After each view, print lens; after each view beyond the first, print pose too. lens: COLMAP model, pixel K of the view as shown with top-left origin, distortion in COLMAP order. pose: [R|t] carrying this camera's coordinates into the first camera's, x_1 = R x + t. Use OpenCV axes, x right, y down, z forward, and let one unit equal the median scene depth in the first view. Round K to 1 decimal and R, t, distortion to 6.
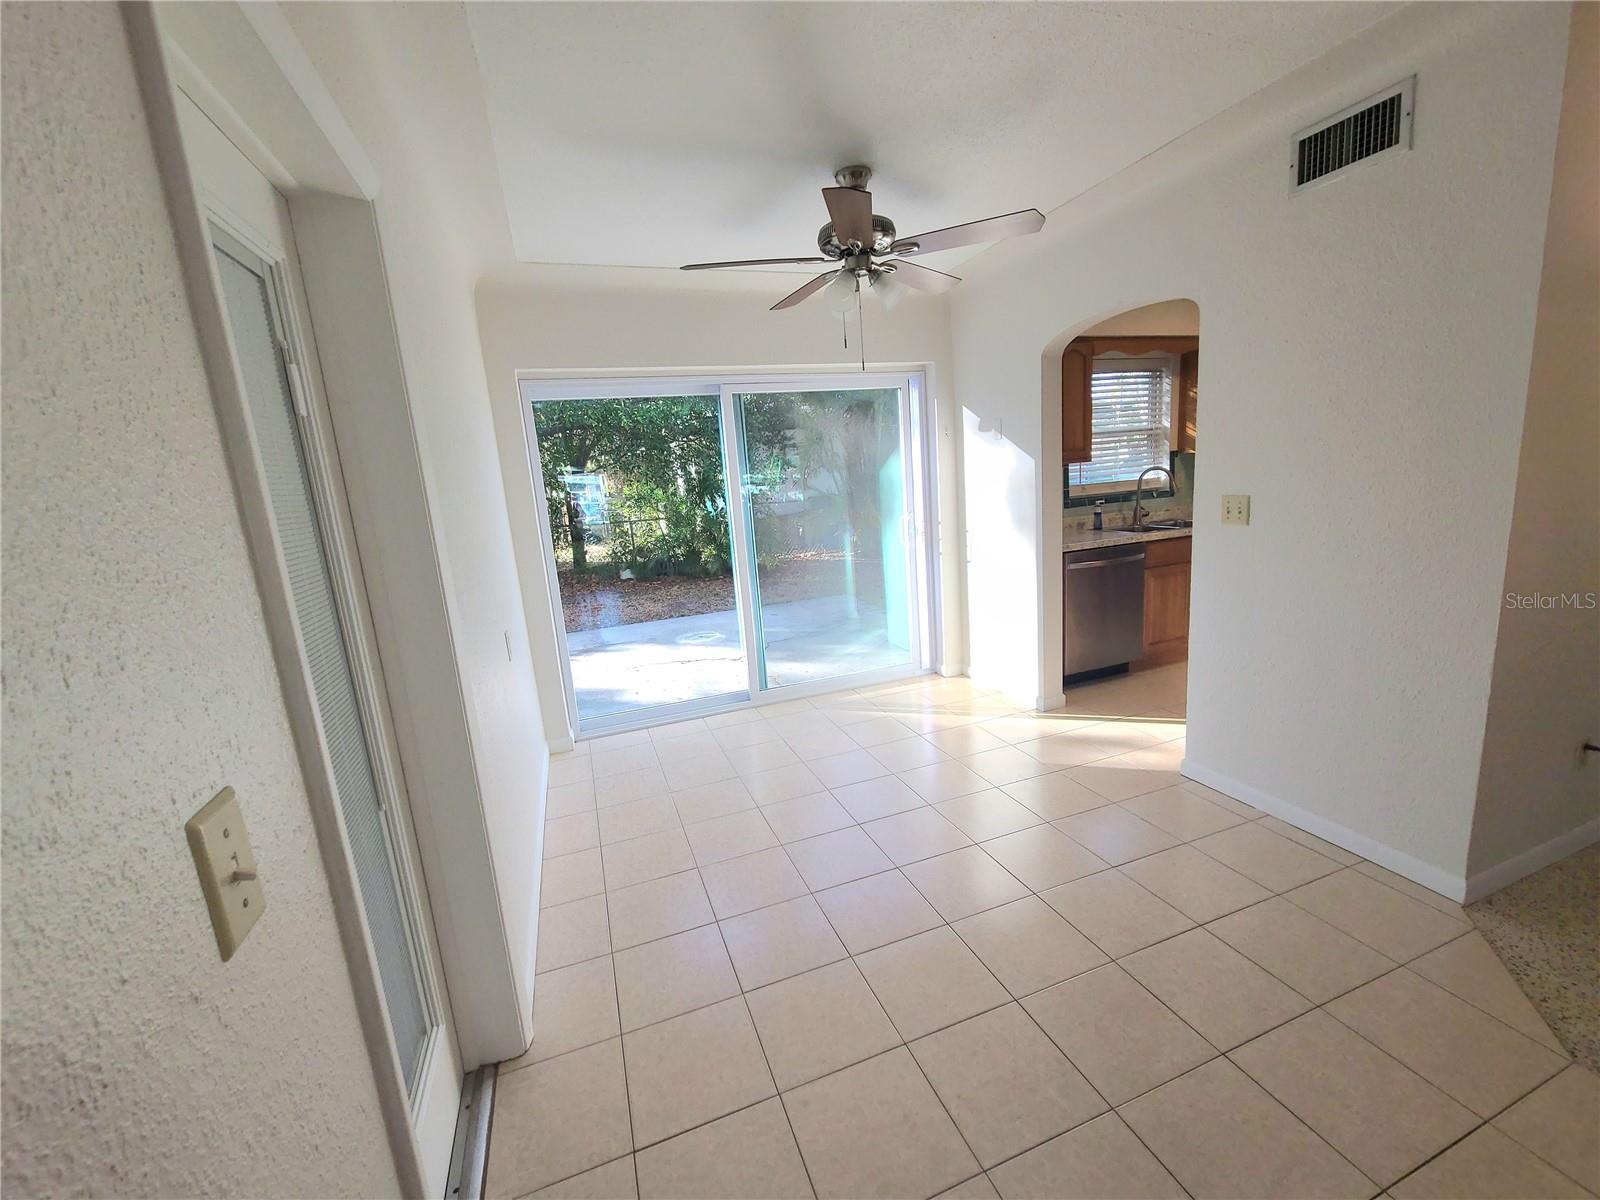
lens RADIAL K [[652.9, 0, 801.3], [0, 652.9, 598.6], [0, 0, 1]] dist [0.007946, -0.001749]
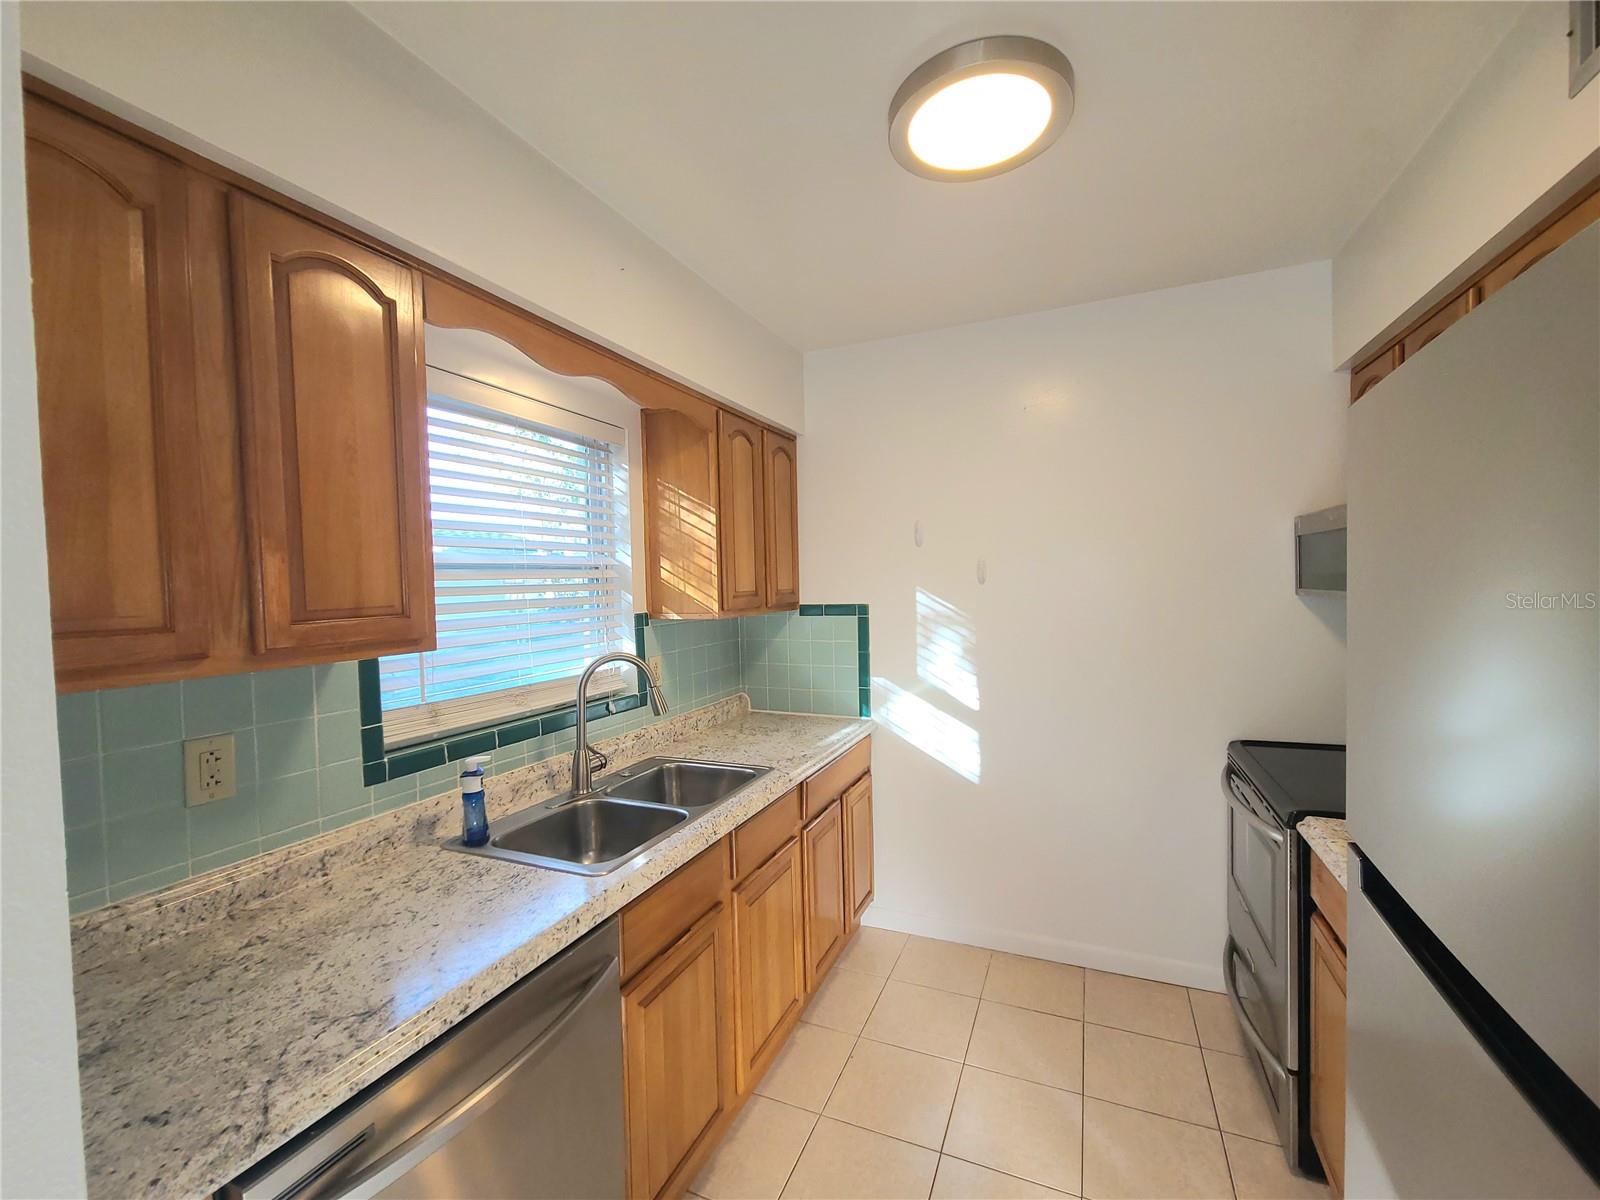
lens RADIAL K [[652.9, 0, 801.6], [0, 652.9, 603.9], [0, 0, 1]] dist [0.007946, -0.001749]
pose [[0.687763, 0.038240, 0.724927, 0.303302], [0.111765, 0.981127, -0.157789, -0.145323], [-0.717280, 0.189543, 0.670509, 0.598176]]
